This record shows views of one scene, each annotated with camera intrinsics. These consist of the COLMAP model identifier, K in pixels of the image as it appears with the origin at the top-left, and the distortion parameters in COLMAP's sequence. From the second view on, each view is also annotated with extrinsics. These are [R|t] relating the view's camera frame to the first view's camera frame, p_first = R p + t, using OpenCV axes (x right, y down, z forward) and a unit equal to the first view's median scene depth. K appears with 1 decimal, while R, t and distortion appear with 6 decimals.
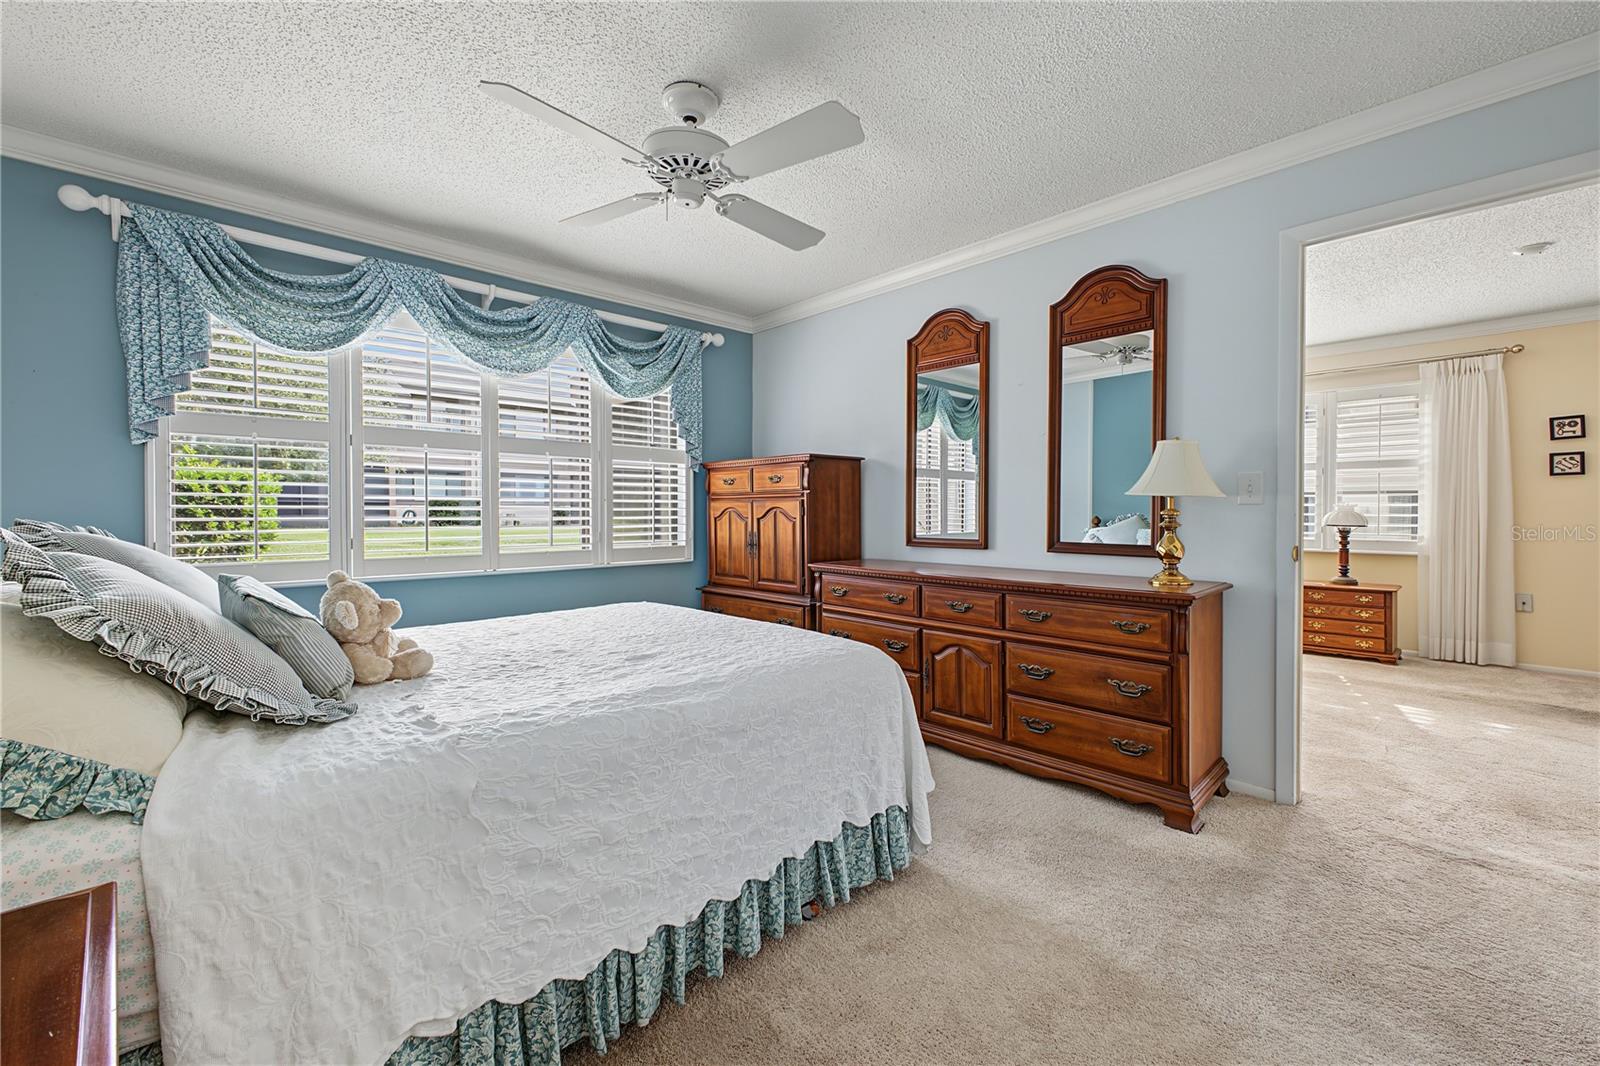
lens RADIAL K [[654.9, 0, 800.4], [0, 654.9, 523.7], [0, 0, 1]] dist [0.006168, -0.000166]
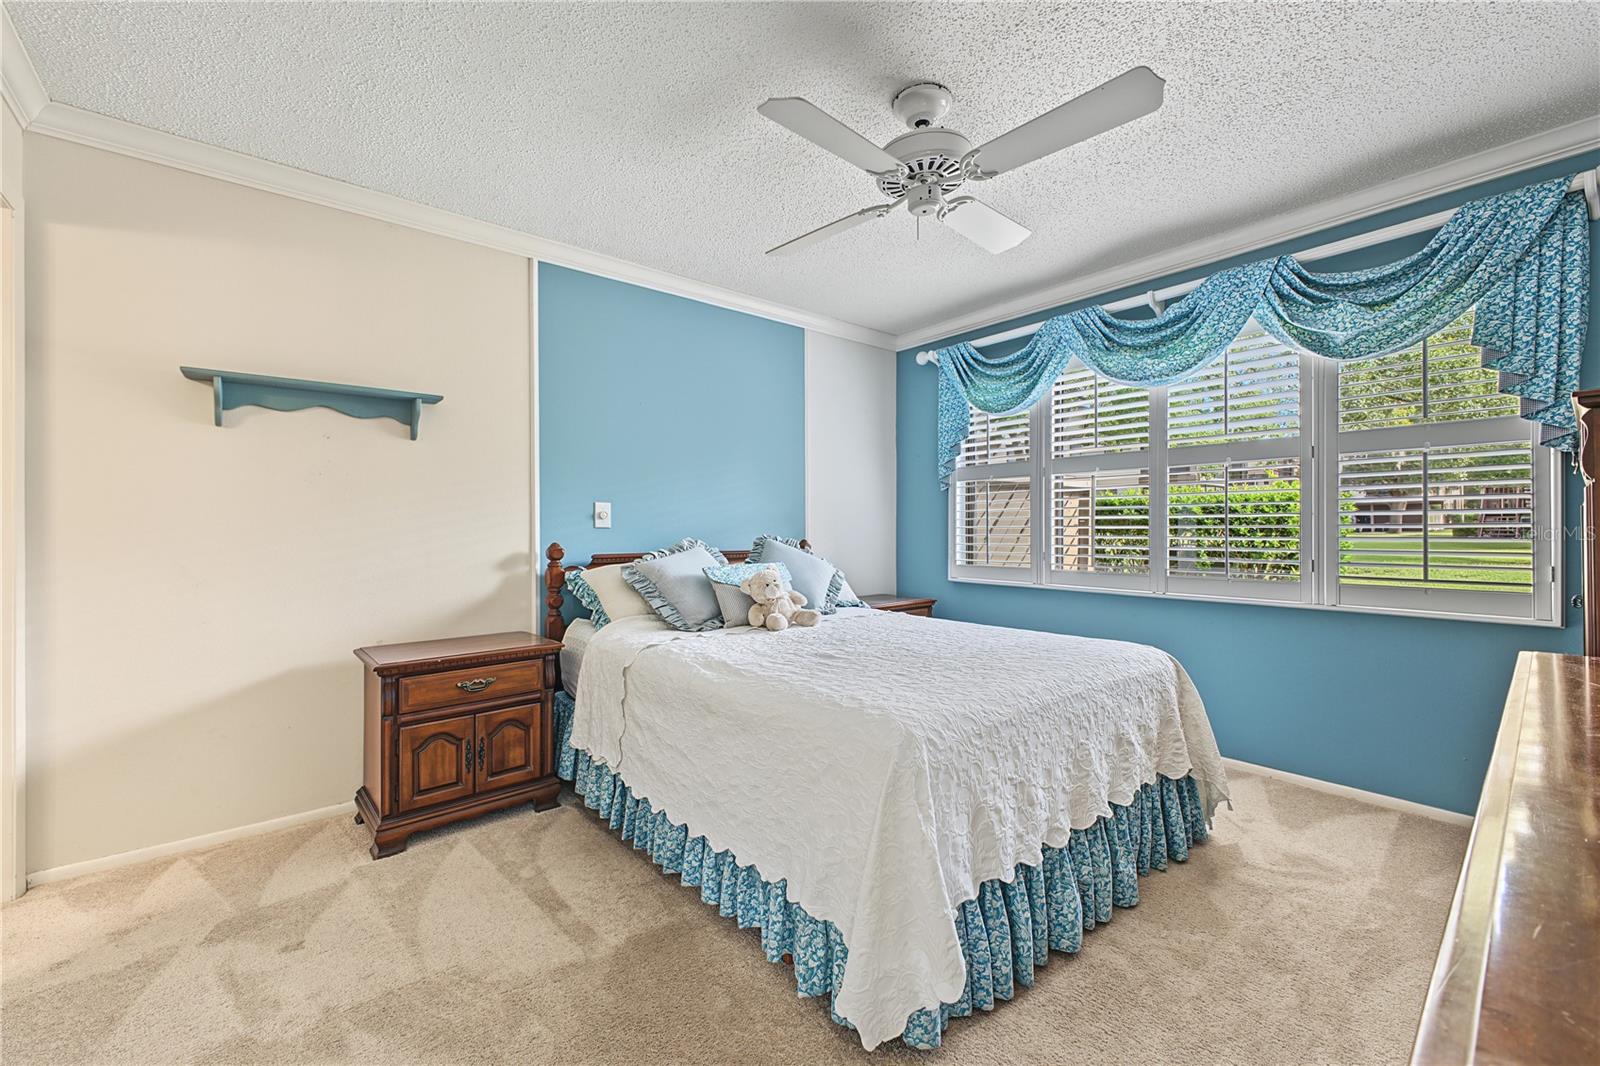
lens RADIAL K [[634.3, 0, 803.5], [0, 634.3, 530.1], [0, 0, 1]] dist [0.019631, -0.005779]
pose [[-0.056004, -0.000797, -0.998430, 0.473037], [-0.017579, 0.999845, 0.000188, -0.009457], [0.998276, 0.017562, -0.056010, 0.546678]]
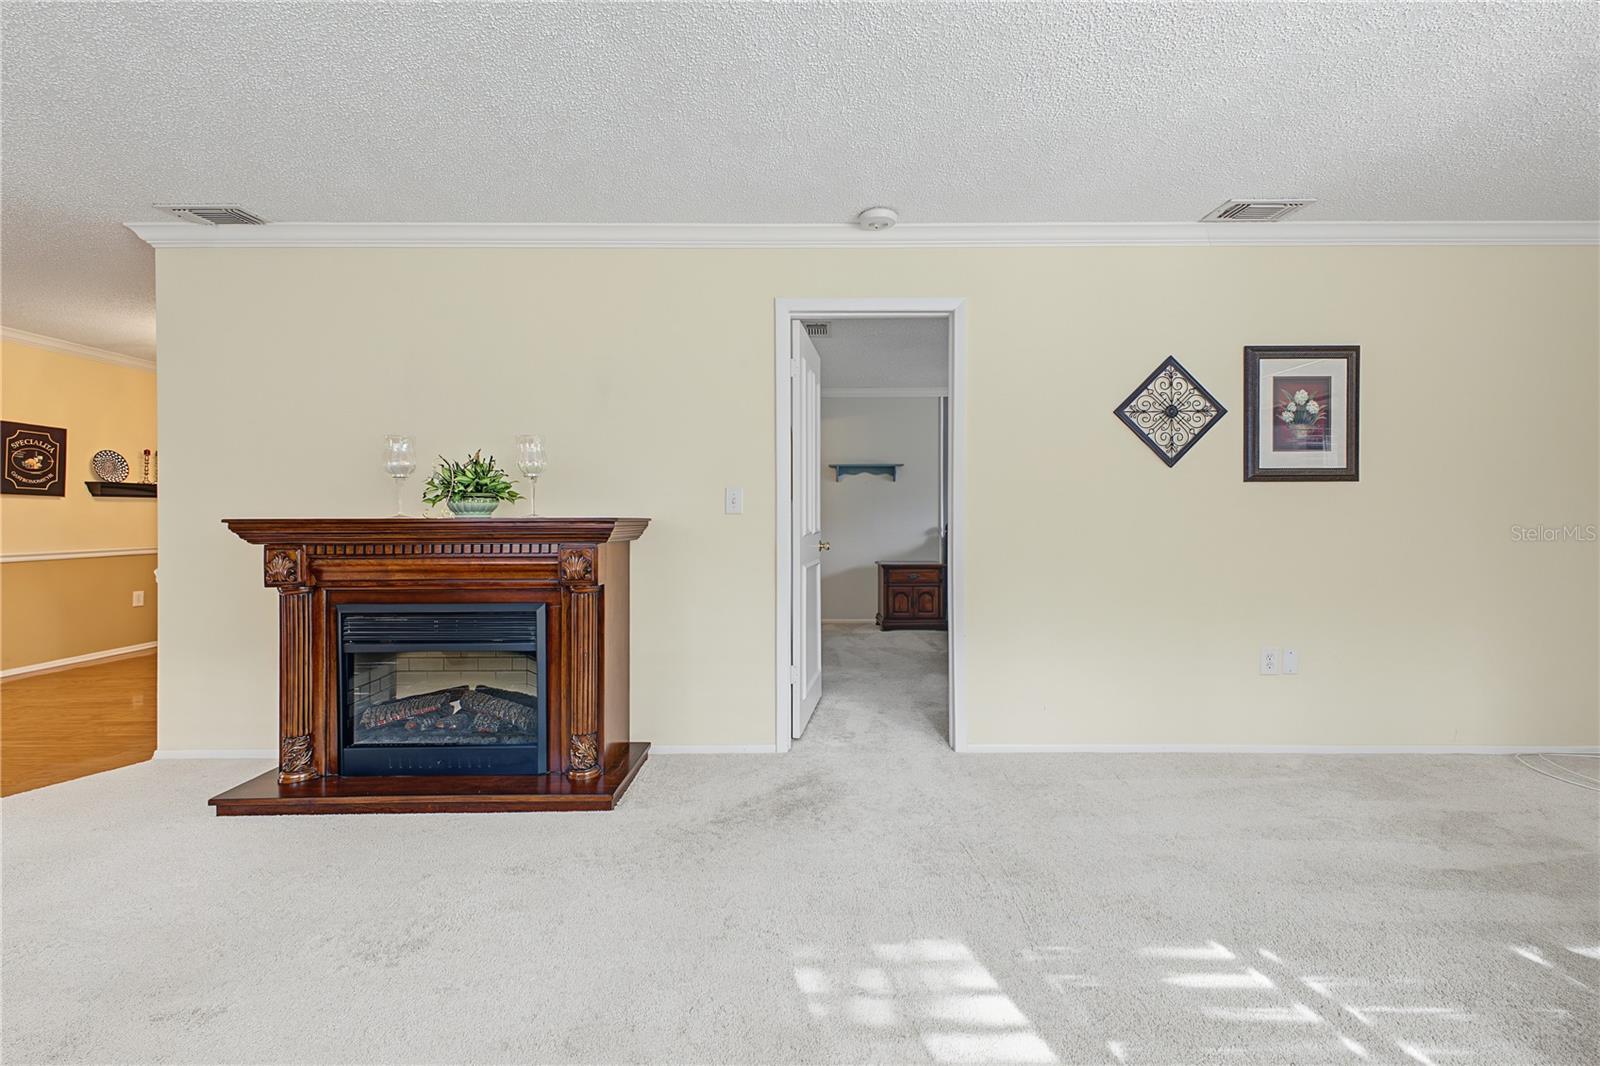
lens RADIAL K [[634.3, 0, 803.5], [0, 634.3, 530.1], [0, 0, 1]] dist [0.019631, -0.005779]
pose [[-0.687191, 0.016861, -0.726281, 1.267699], [-0.010723, 0.999386, 0.033348, -0.022442], [0.726397, 0.030704, -0.686589, 1.120893]]
